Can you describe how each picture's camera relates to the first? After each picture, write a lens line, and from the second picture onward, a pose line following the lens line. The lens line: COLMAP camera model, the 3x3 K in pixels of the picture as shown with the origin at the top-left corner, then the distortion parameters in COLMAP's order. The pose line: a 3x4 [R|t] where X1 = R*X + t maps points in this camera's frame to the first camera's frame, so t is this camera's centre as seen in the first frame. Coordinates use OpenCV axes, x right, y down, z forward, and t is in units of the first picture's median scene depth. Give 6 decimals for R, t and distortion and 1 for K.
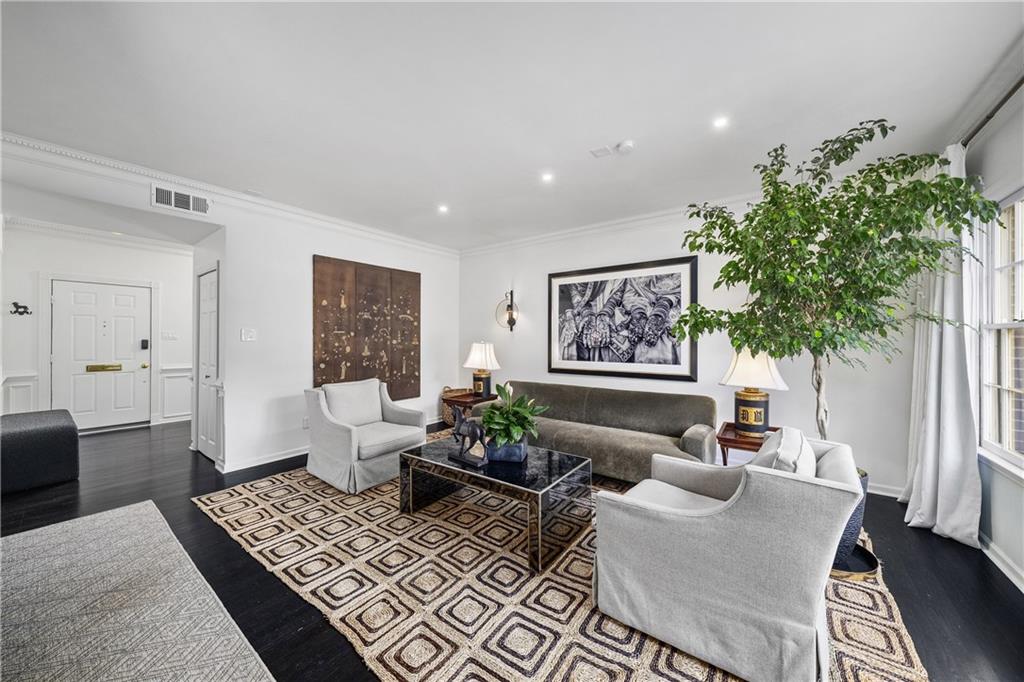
lens RADIAL K [[363.9, 0, 512.0], [0, 363.9, 341.0], [0, 0, 1]] dist [-0.001633, -0.000078]
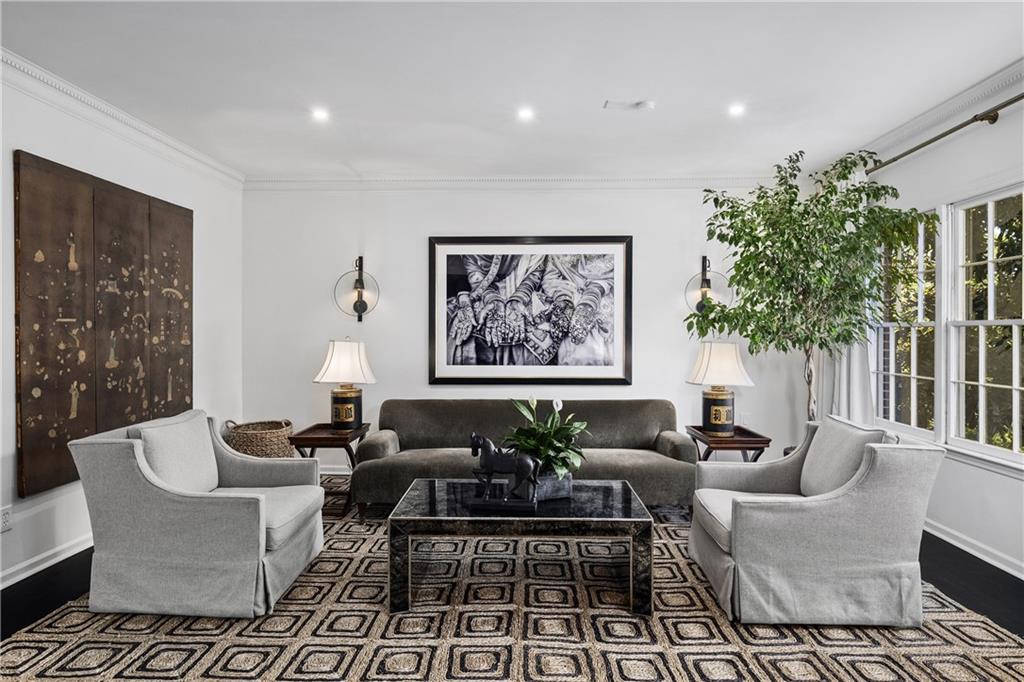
lens RADIAL K [[583.9, 0, 512.0], [0, 583.9, 341.0], [0, 0, 1]] dist [0.006042, 0.000880]
pose [[0.819768, -0.007095, 0.572652, -0.440732], [0.002566, 0.999959, 0.008714, -0.002453], [-0.572690, -0.005674, 0.819753, 0.038258]]
